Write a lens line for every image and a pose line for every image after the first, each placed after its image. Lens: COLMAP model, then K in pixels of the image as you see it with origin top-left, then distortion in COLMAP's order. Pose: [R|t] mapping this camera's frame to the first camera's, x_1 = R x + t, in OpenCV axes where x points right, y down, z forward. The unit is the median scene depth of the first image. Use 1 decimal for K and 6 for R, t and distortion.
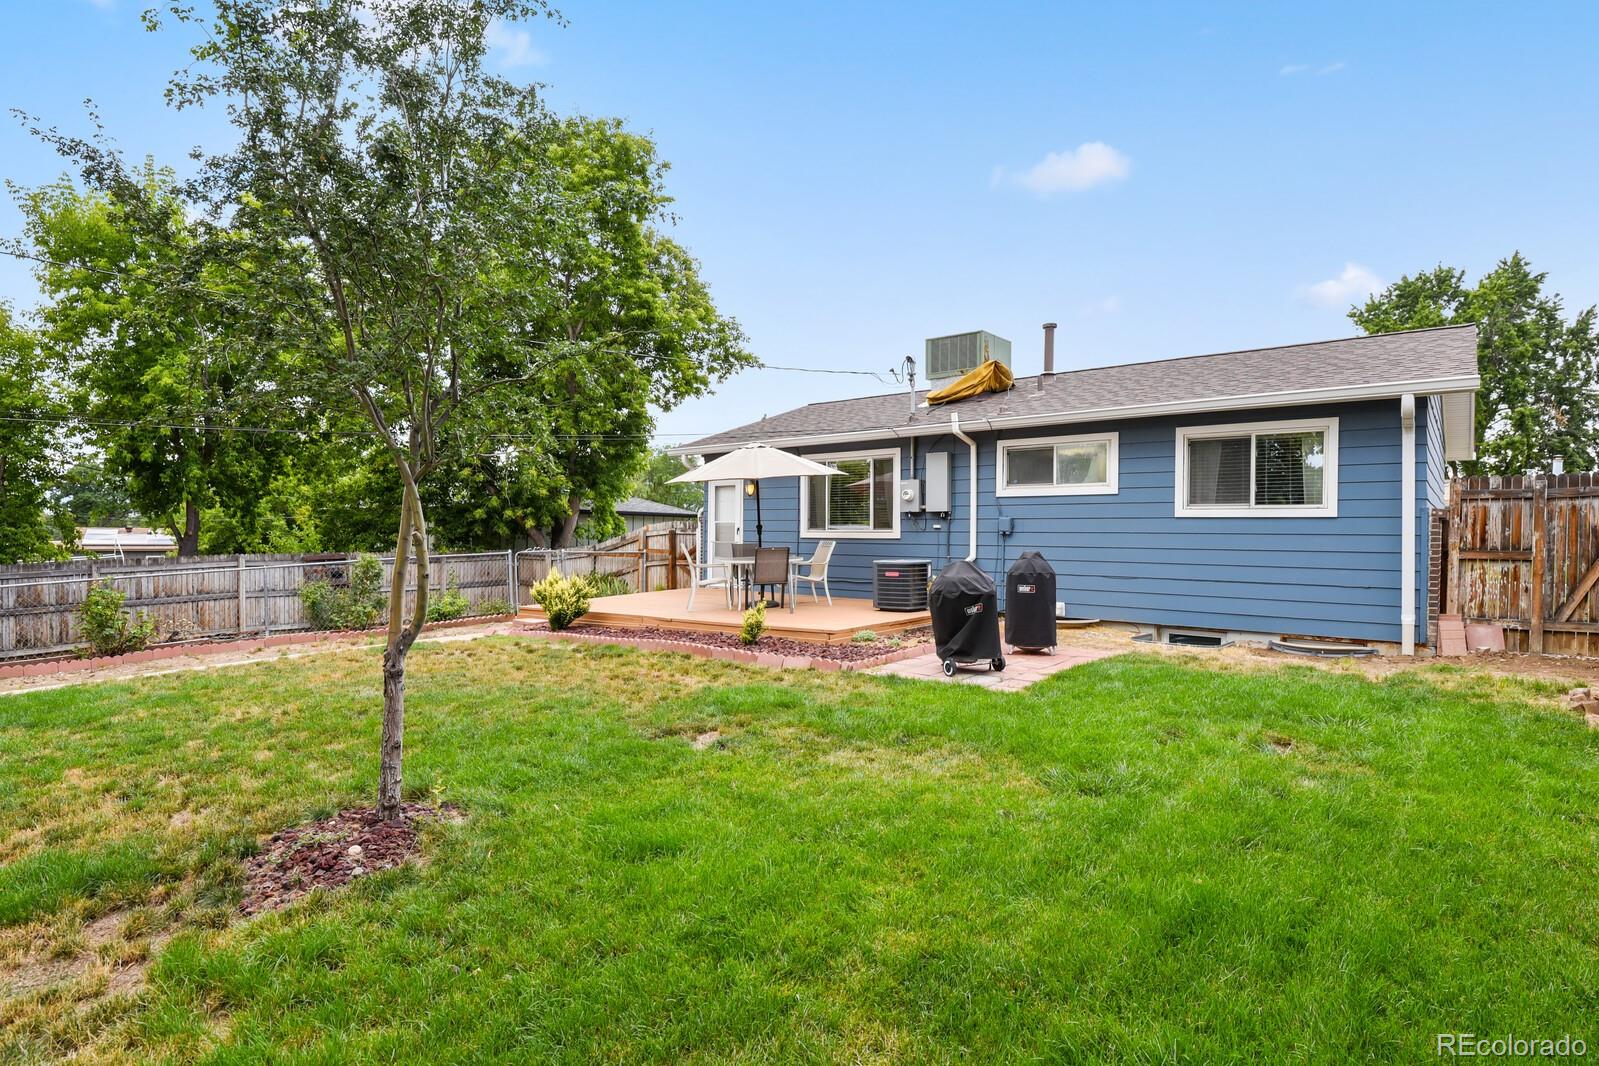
lens RADIAL K [[787.8, 0, 831.3], [0, 787.8, 531.1], [0, 0, 1]] dist [-0.008245, -0.000992]
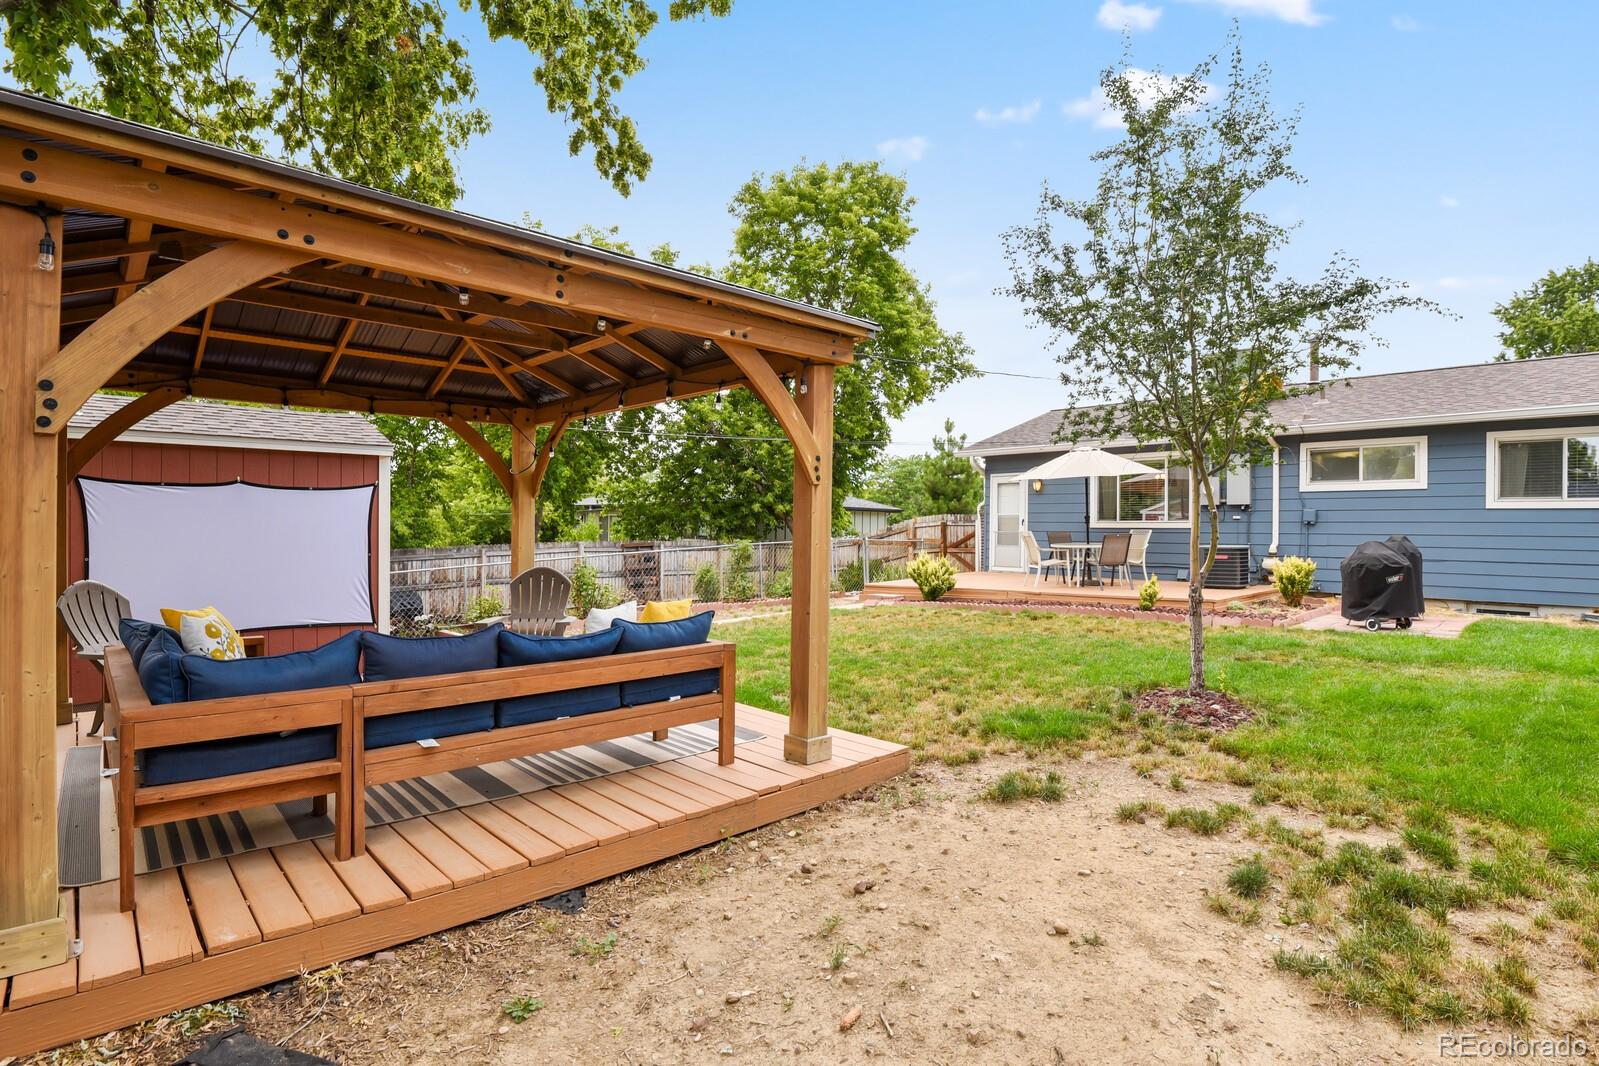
lens RADIAL K [[787.8, 0, 805.8], [0, 787.8, 526.2], [0, 0, 1]] dist [-0.008245, -0.000992]
pose [[0.996396, 0.001684, -0.084810, -0.418677], [-0.002041, 0.999989, -0.004123, 0.013898], [0.084802, 0.004281, 0.996389, -0.218275]]
